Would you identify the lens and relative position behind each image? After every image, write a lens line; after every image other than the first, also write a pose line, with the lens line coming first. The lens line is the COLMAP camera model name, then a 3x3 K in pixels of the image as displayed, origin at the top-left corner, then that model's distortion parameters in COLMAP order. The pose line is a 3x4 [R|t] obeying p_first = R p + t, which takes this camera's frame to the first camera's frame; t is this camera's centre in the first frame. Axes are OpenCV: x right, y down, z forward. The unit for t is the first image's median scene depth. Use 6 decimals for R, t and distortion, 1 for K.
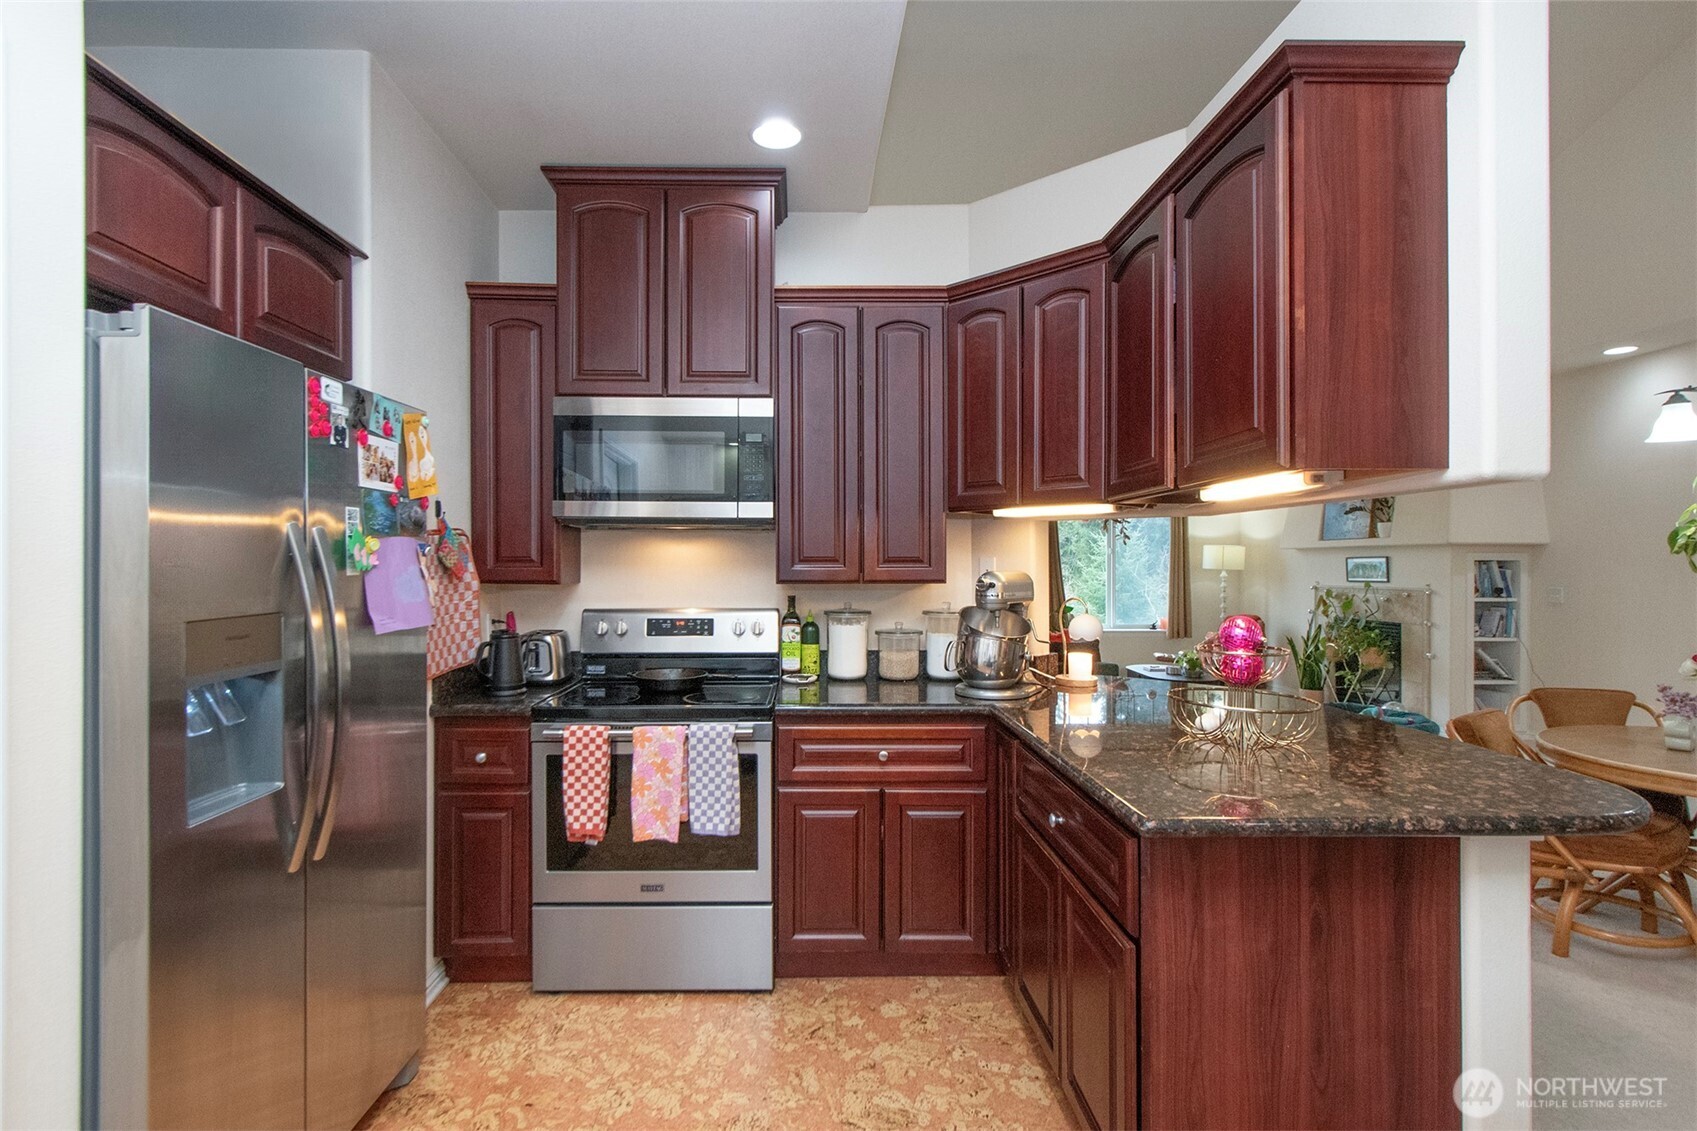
lens RADIAL K [[867.1, 0, 790.6], [0, 867.1, 562.3], [0, 0, 1]] dist [0.003348, -0.002699]
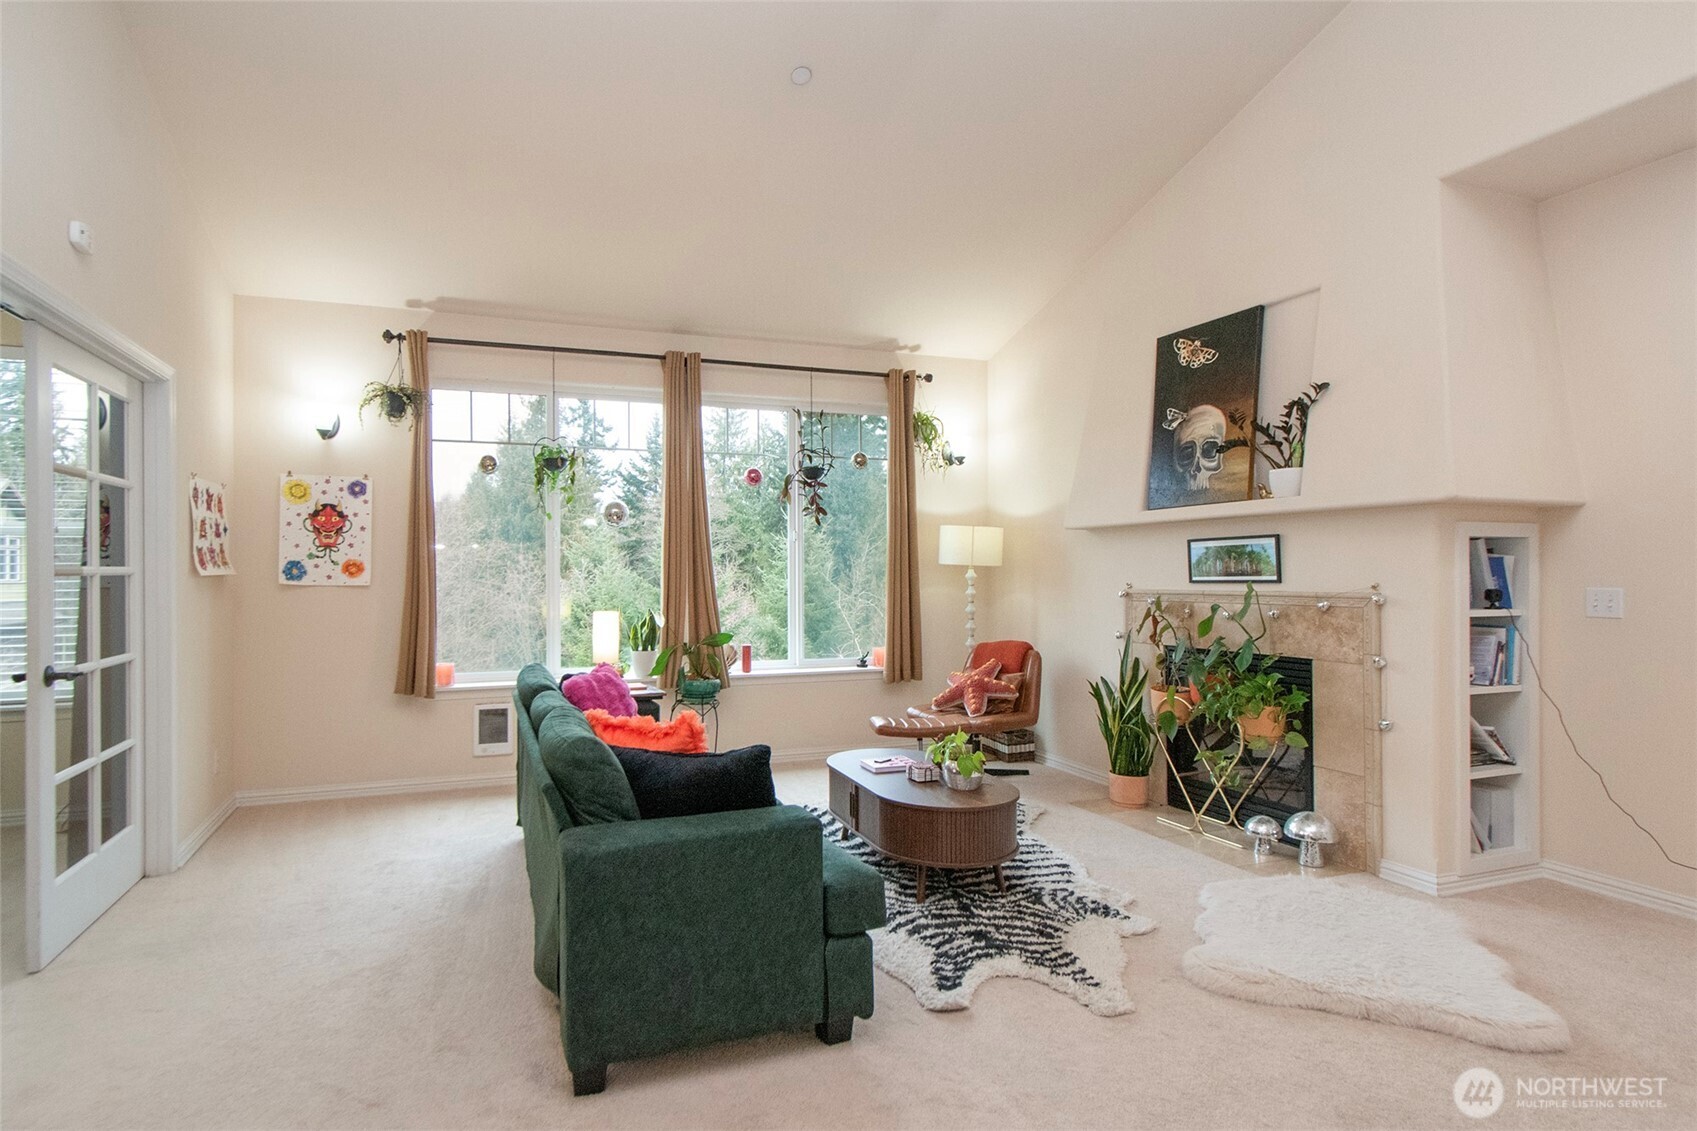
lens RADIAL K [[867.1, 0, 736.2], [0, 867.1, 570.3], [0, 0, 1]] dist [0.003348, -0.002699]
pose [[0.952621, -0.002739, 0.304147, 0.205276], [0.004143, 0.999984, -0.003969, 0.016366], [-0.304131, 0.005041, 0.952617, 0.599218]]
